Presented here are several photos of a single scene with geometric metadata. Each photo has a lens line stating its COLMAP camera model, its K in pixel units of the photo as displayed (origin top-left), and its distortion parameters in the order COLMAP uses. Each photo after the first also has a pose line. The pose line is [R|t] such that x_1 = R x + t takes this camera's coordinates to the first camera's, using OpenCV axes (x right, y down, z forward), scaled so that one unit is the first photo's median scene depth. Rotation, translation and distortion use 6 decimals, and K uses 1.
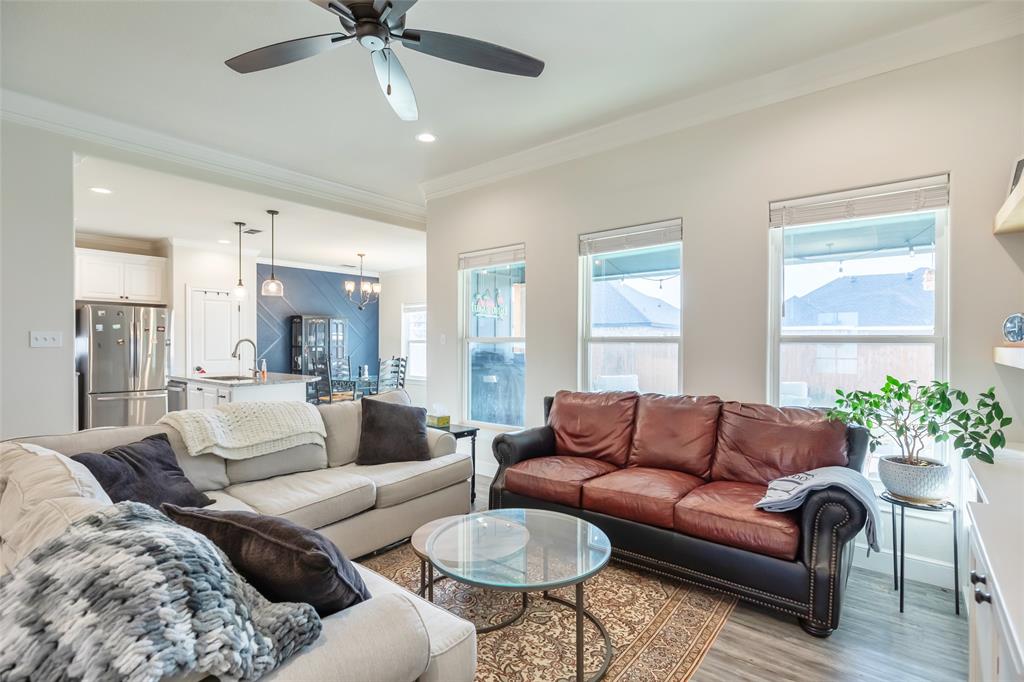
lens RADIAL K [[487.2, 0, 510.6], [0, 487.2, 339.8], [0, 0, 1]] dist [-0.003811, -0.000327]
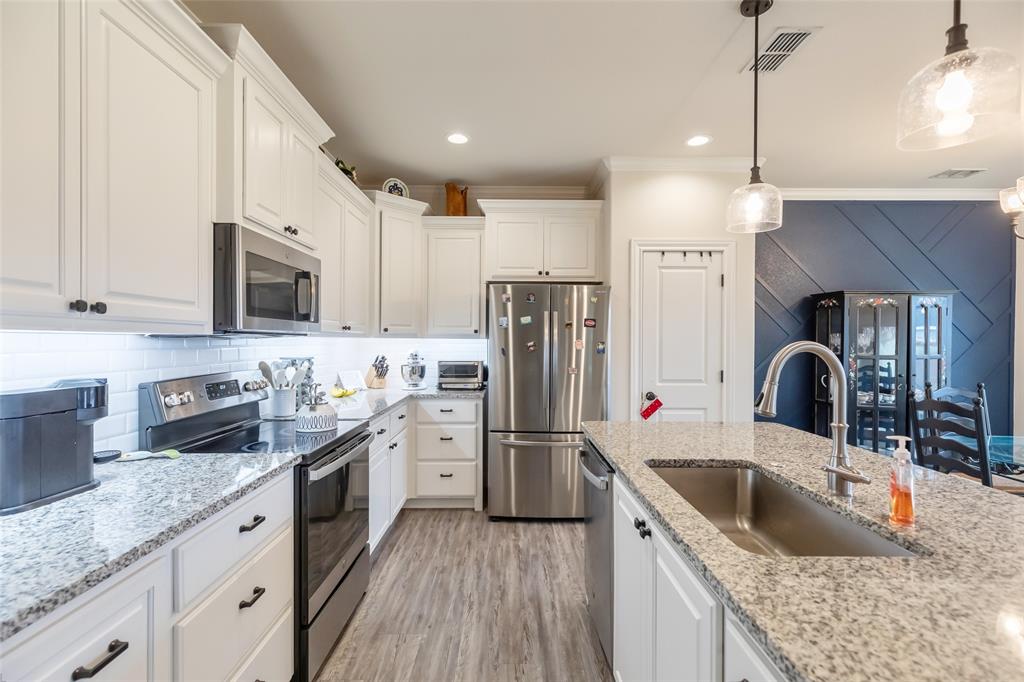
lens RADIAL K [[464.8, 0, 515.0], [0, 464.8, 341.1], [0, 0, 1]] dist [0.008158, -0.001243]
pose [[0.647752, 0.006195, -0.761826, -0.355079], [-0.002876, 0.999980, 0.005687, -0.003711], [0.761846, -0.001493, 0.647757, 0.565491]]
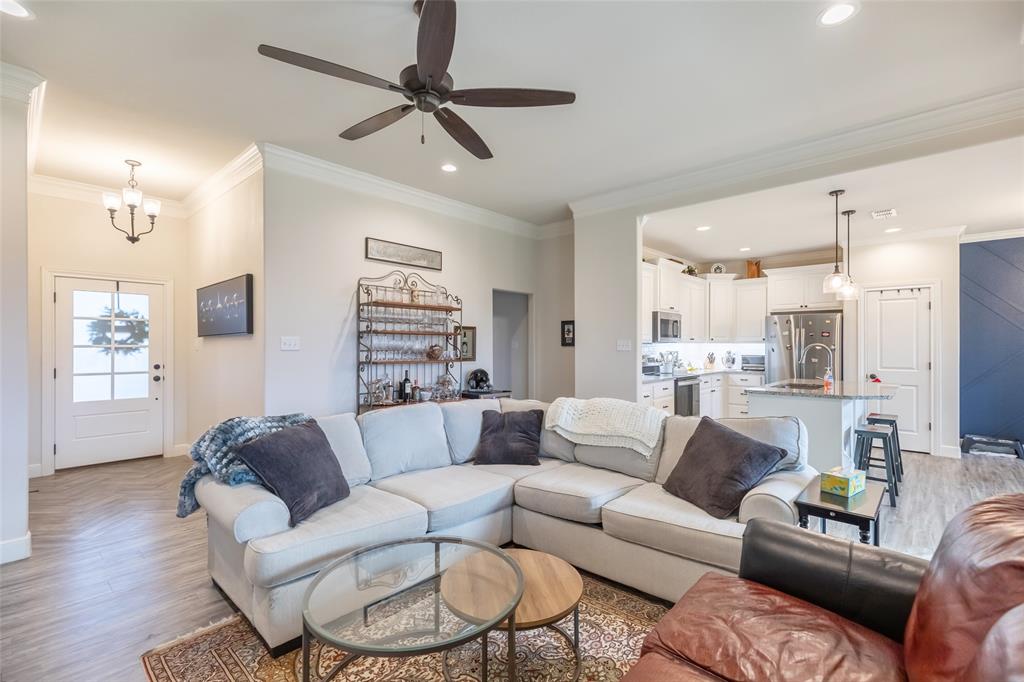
lens RADIAL K [[464.8, 0, 513.7], [0, 464.8, 338.2], [0, 0, 1]] dist [0.008158, -0.001243]
pose [[-0.036895, -0.014531, -0.999214, 0.258653], [0.000388, 0.999894, -0.014555, 0.000173], [0.999319, -0.000924, -0.036885, 0.369408]]
